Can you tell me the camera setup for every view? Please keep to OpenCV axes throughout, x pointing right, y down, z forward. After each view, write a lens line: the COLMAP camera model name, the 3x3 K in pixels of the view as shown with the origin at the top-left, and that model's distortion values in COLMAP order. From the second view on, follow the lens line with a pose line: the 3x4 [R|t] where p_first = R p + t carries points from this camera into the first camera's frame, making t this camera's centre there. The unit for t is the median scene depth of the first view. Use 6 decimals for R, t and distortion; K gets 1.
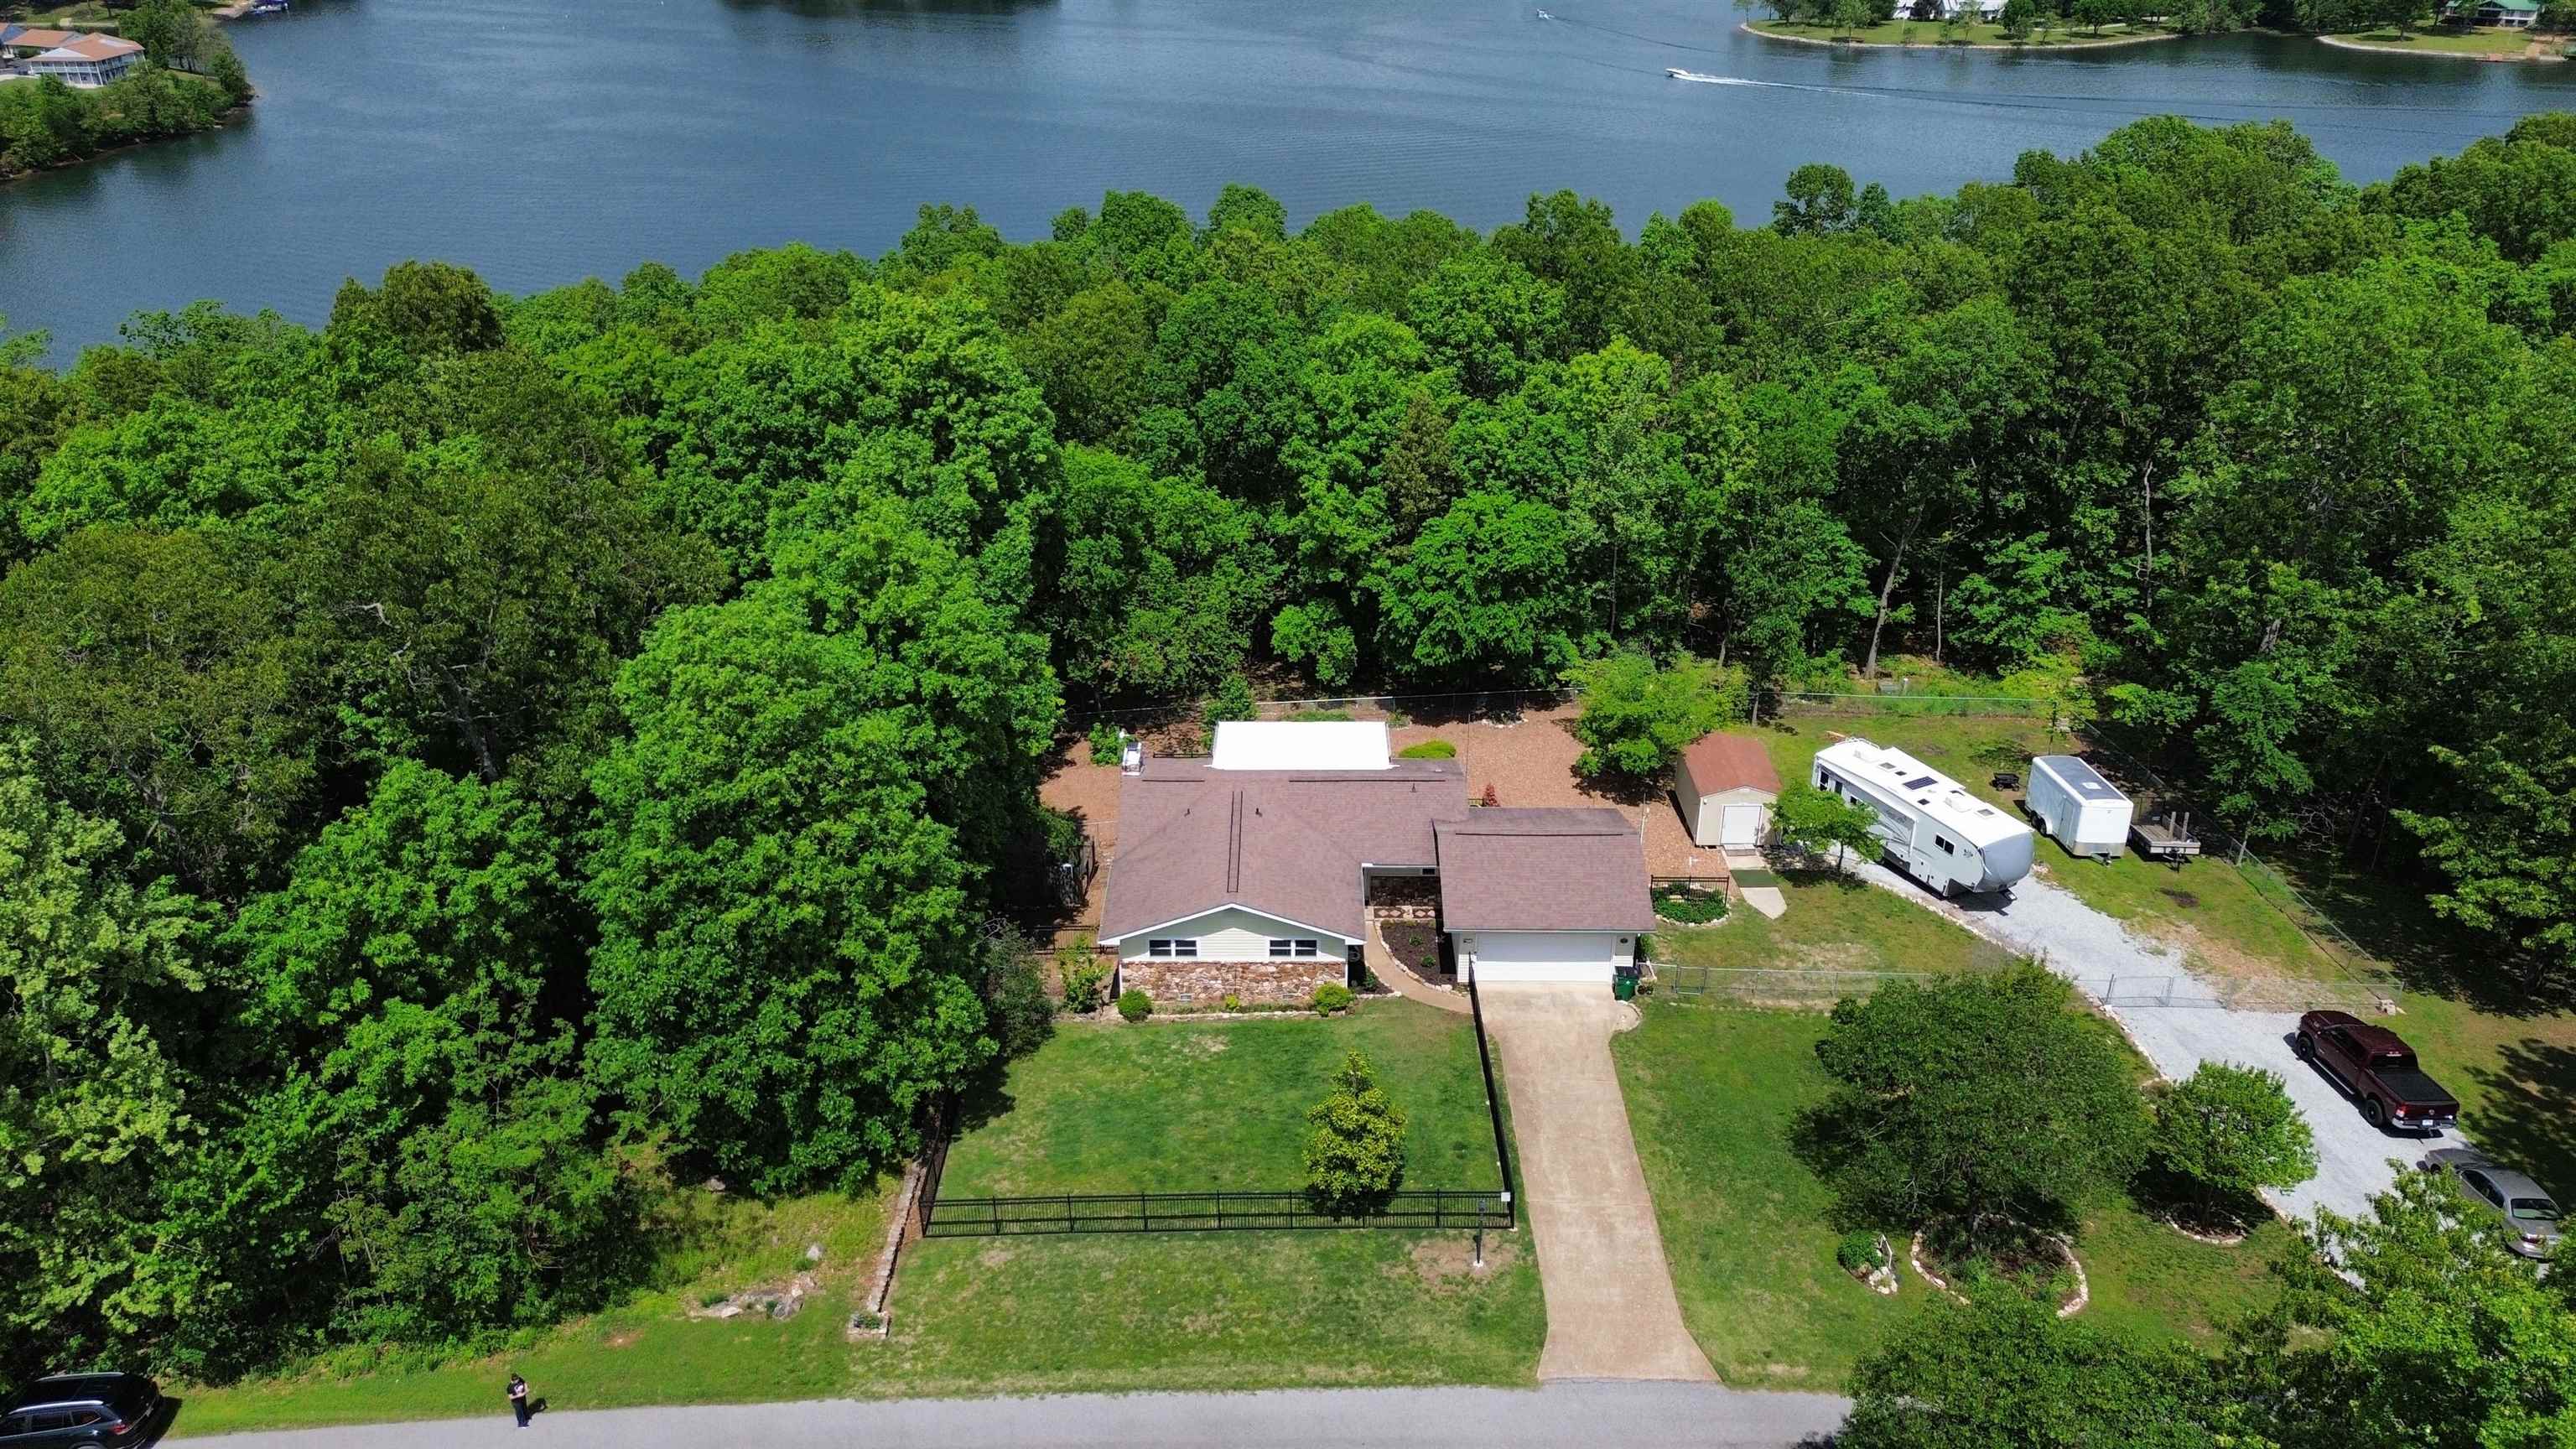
lens RADIAL K [[1823.8, 0, 1295.0], [0, 1823.8, 707.6], [0, 0, 1]] dist [0.103770, -0.092804]
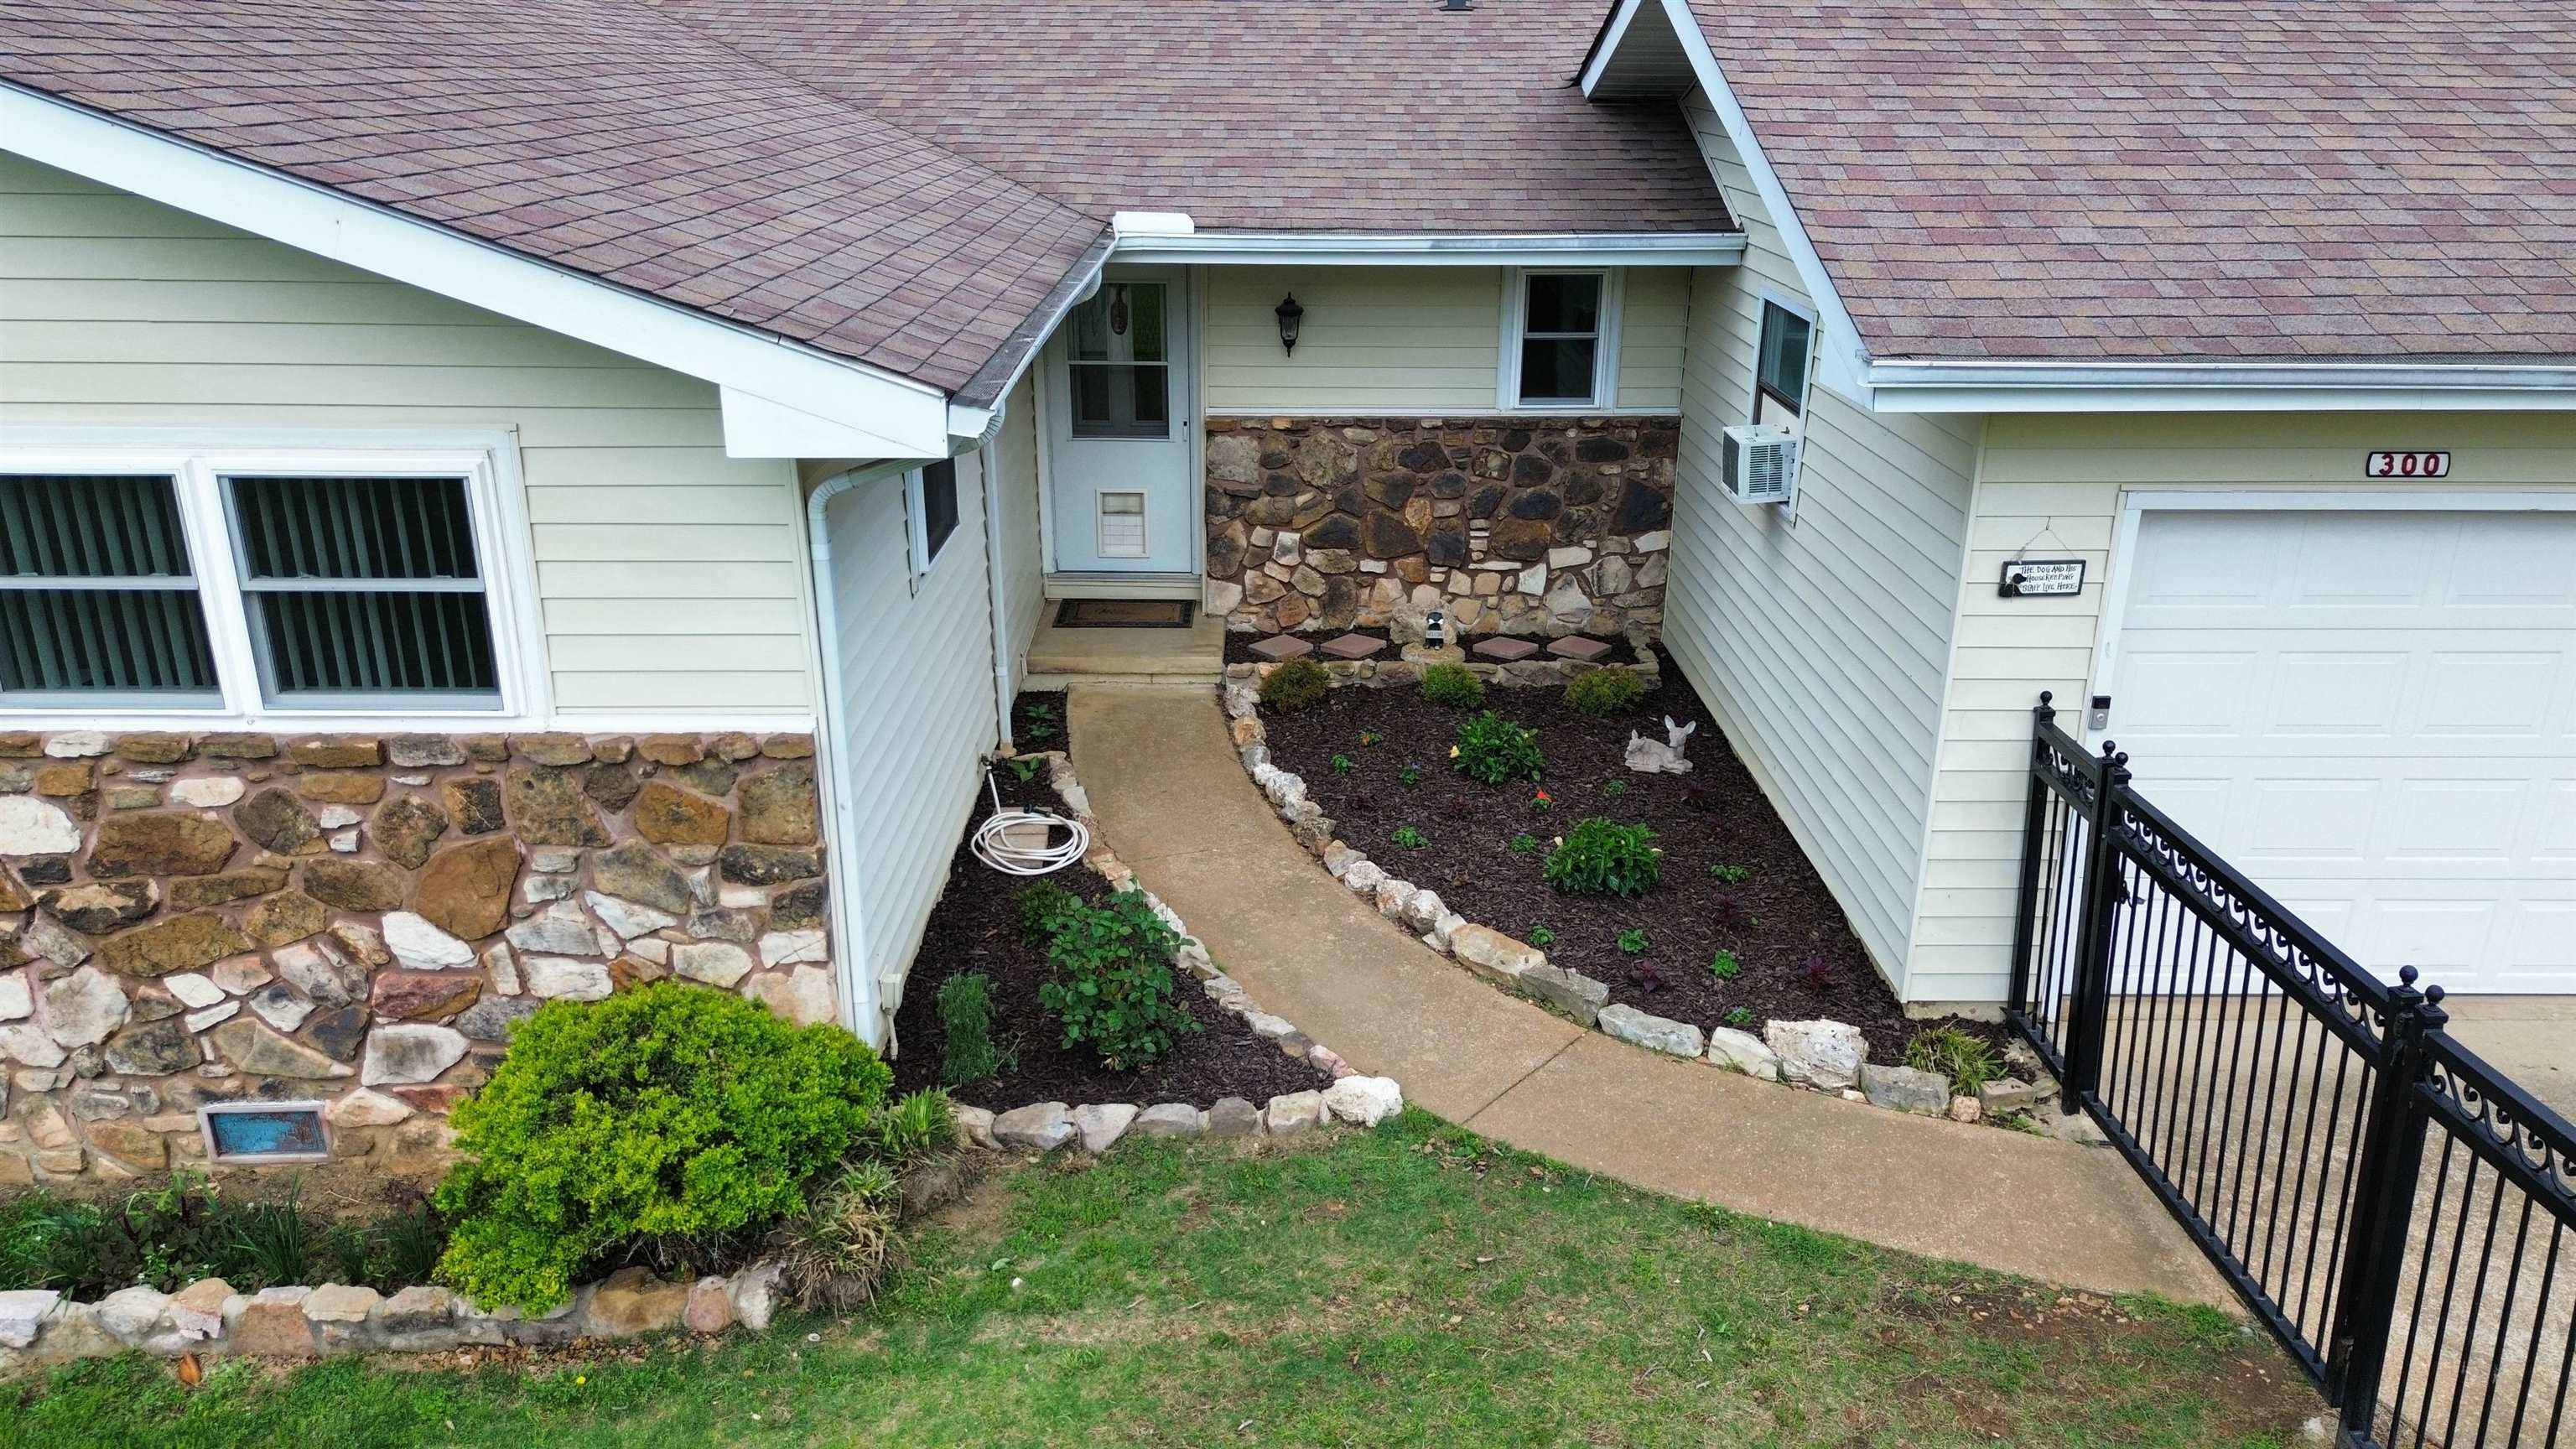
lens RADIAL K [[1809.9, 0, 1276.0], [0, 1809.9, 724.2], [0, 0, 1]] dist [0.059456, -0.040856]
pose [[0.999990, 0.002287, 0.003935, 0.051656], [-0.001849, 0.994156, -0.107940, 0.148644], [-0.004158, 0.107932, 0.994150, 0.908872]]
